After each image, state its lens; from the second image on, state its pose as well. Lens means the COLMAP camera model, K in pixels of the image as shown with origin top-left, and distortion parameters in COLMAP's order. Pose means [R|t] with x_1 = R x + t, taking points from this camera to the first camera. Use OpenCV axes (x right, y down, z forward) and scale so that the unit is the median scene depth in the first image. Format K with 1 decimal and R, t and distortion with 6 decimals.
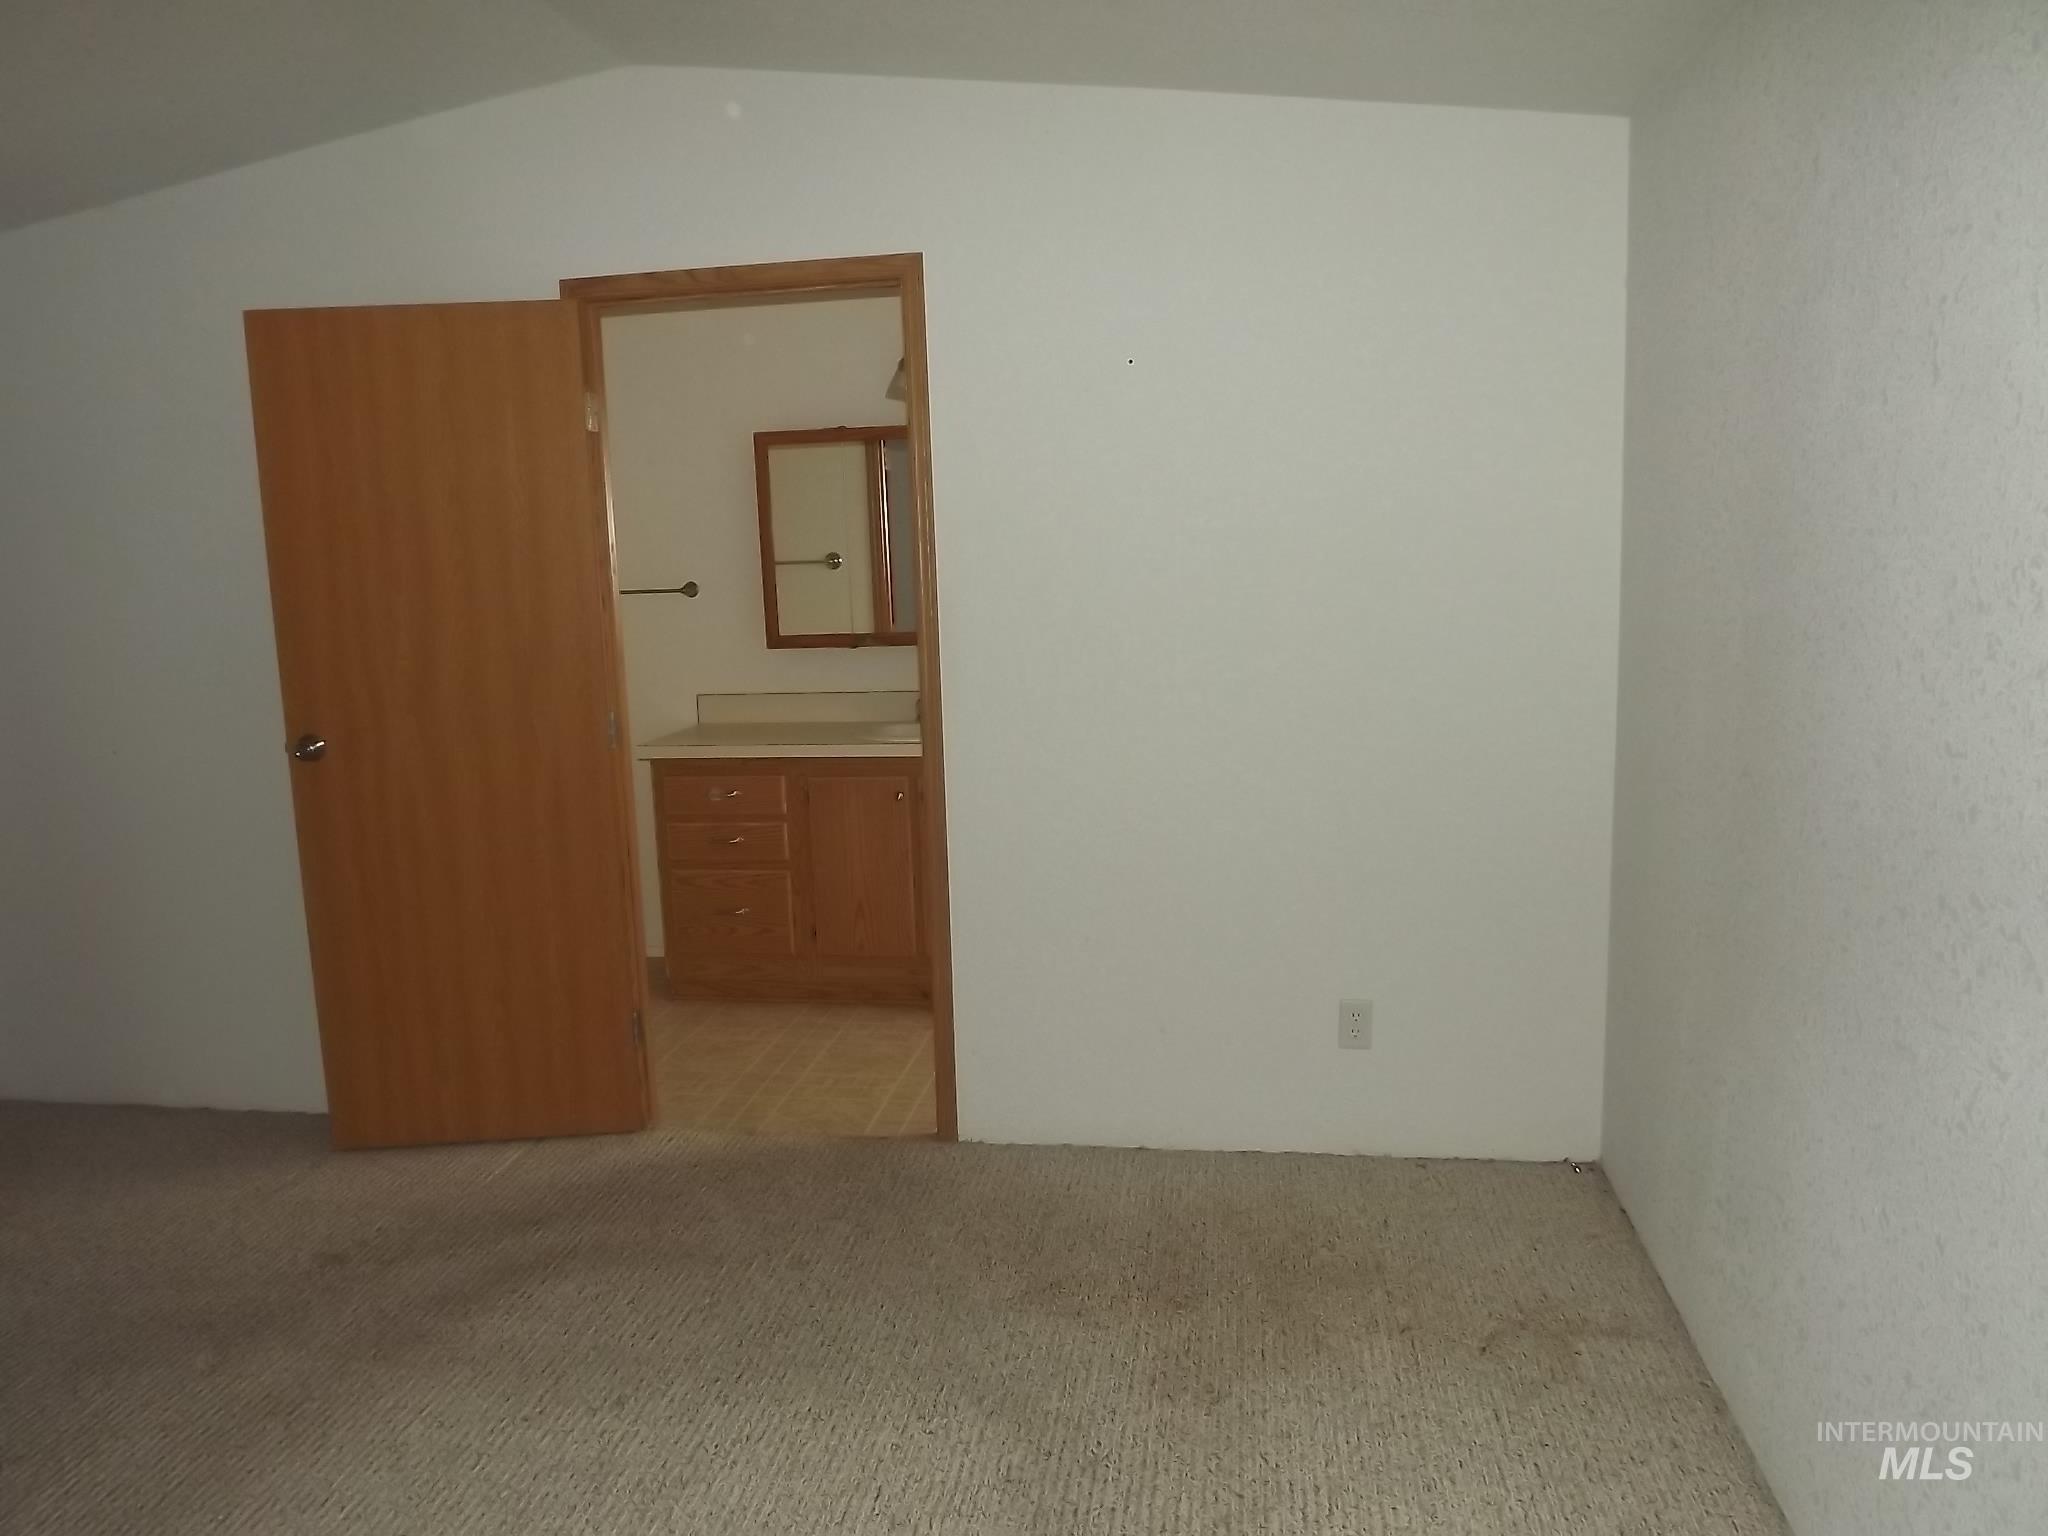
lens RADIAL K [[1475.2, 0, 1012.7], [0, 1475.2, 778.6], [0, 0, 1]] dist [-0.047275, 0.005636]
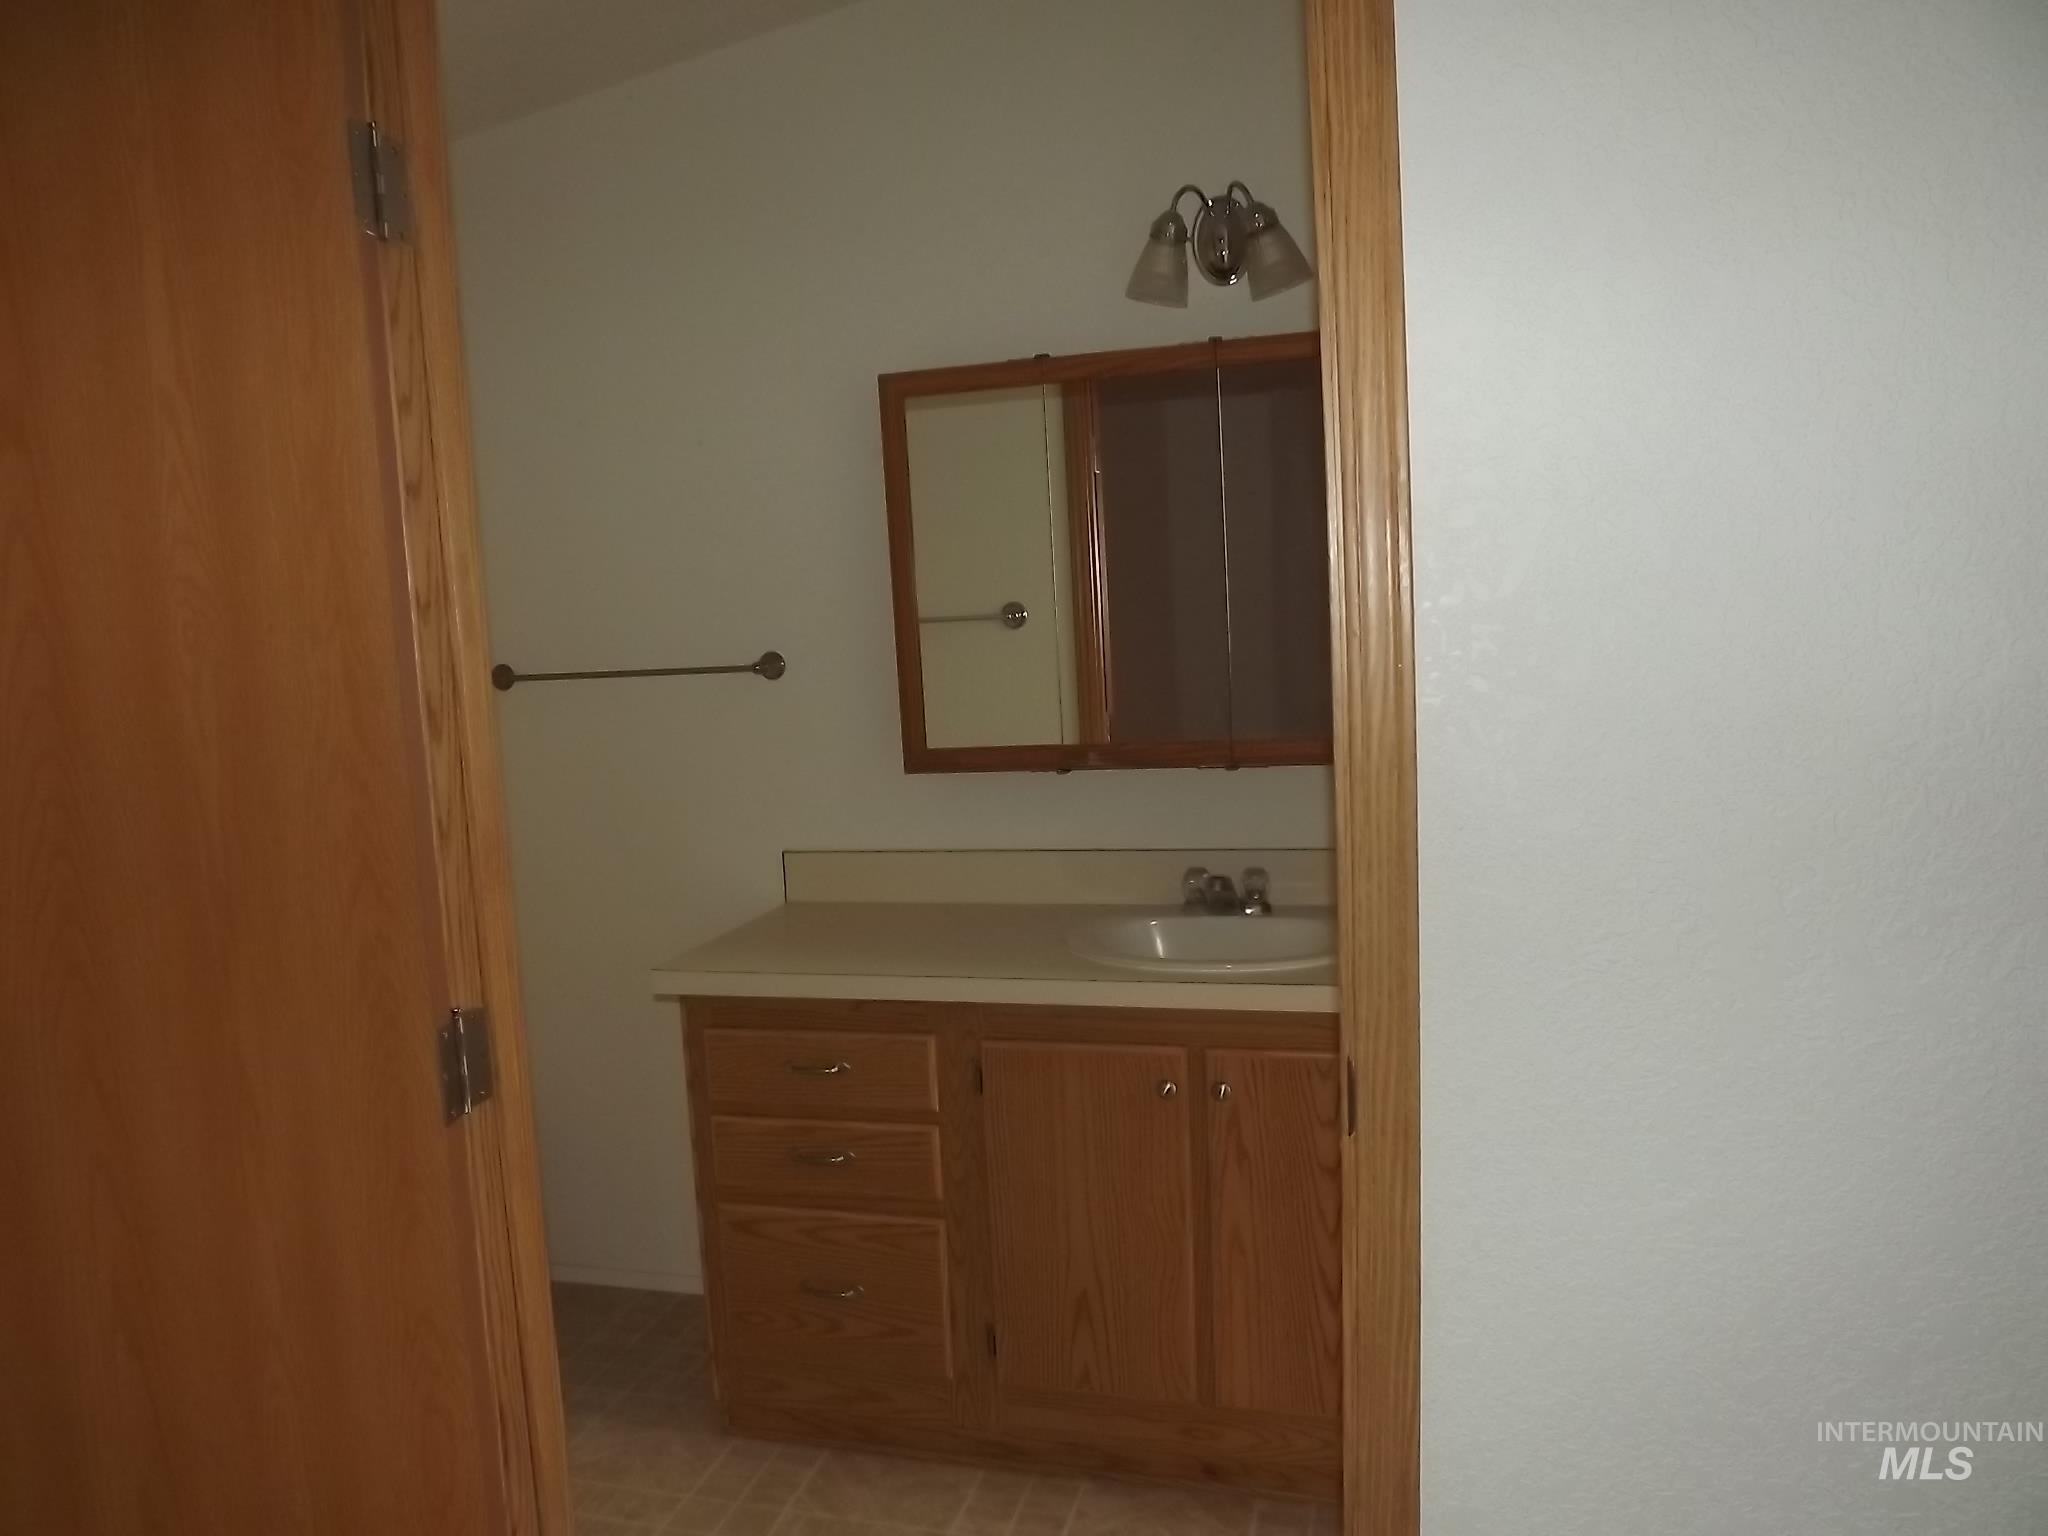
lens RADIAL K [[1475.2, 0, 1012.7], [0, 1475.2, 778.6], [0, 0, 1]] dist [-0.047275, 0.005636]
pose [[0.995451, -0.001534, -0.095259, -0.114653], [-0.002512, 0.999100, -0.042340, -0.098103], [0.095239, 0.042386, 0.994552, 0.710477]]
